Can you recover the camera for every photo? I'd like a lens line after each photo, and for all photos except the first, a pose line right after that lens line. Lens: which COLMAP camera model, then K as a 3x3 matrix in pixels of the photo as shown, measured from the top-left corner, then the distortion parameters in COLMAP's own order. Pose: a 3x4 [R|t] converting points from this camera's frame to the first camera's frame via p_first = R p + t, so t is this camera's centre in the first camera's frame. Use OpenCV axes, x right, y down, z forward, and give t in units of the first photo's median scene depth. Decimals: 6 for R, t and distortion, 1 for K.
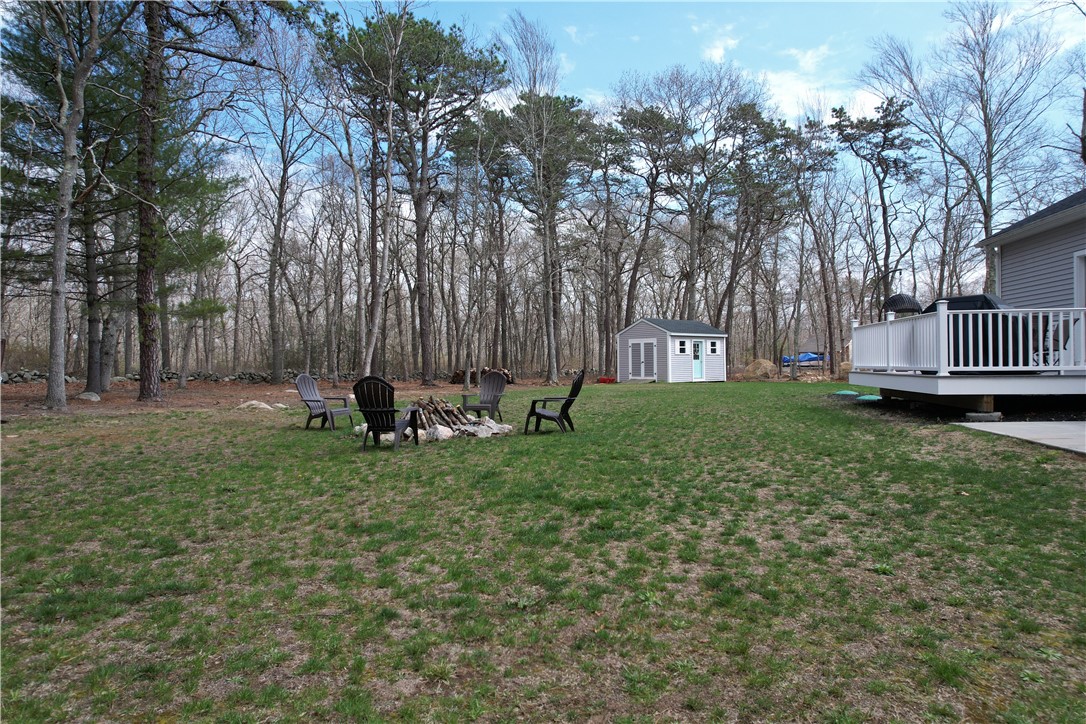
lens RADIAL K [[708.9, 0, 550.1], [0, 708.9, 366.5], [0, 0, 1]] dist [-0.024916, 0.007471]
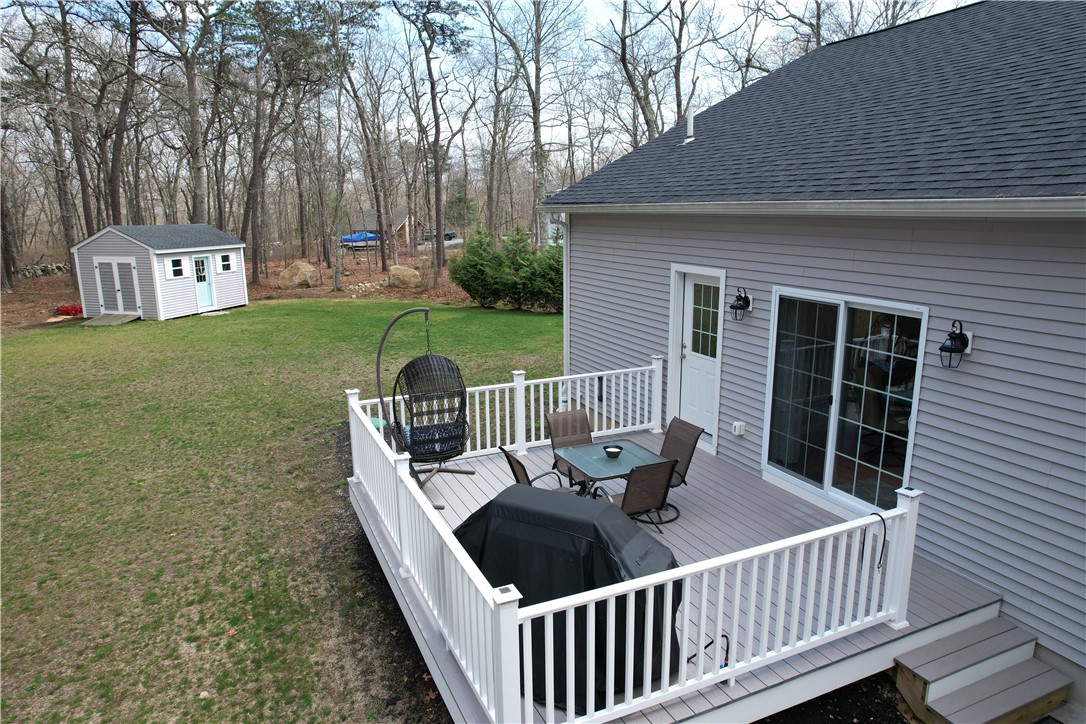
lens RADIAL K [[708.9, 0, 548.2], [0, 708.9, 360.1], [0, 0, 1]] dist [-0.024916, 0.007471]
pose [[0.833573, -0.113475, 0.540628, 0.088309], [0.003579, 0.979763, 0.200130, -0.066575], [-0.552397, -0.164888, 0.817110, 0.160355]]
